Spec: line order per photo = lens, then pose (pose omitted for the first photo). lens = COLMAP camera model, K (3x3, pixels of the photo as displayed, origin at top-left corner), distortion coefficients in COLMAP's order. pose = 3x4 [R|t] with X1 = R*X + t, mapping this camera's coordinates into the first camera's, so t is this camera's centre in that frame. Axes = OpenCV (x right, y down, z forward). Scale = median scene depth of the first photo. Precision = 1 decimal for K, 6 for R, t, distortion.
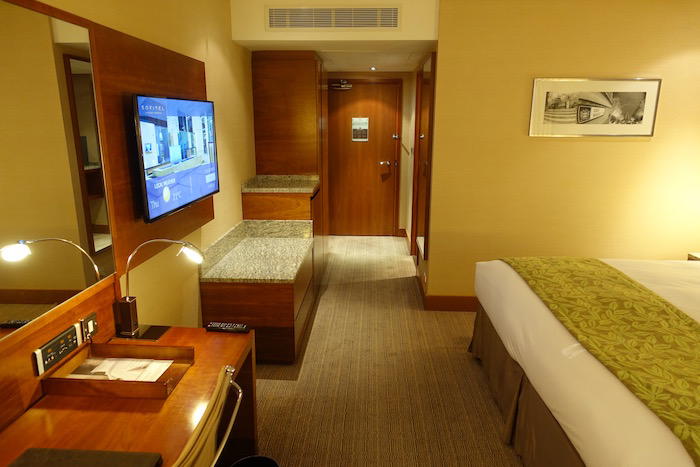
lens RADIAL K [[484.3, 0, 350.0], [0, 484.3, 233.5], [0, 0, 1]] dist [0.010121, -0.001063]
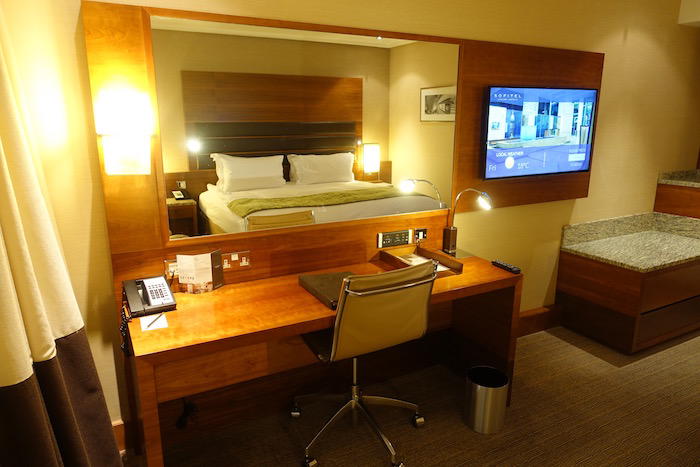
lens RADIAL K [[484.3, 0, 350.0], [0, 484.3, 233.5], [0, 0, 1]] dist [0.010121, -0.001063]
pose [[0.519712, 0.198777, -0.830895, 0.367633], [-0.193123, 0.974717, 0.112388, 0.028914], [0.832228, 0.102055, 0.544960, -0.030406]]
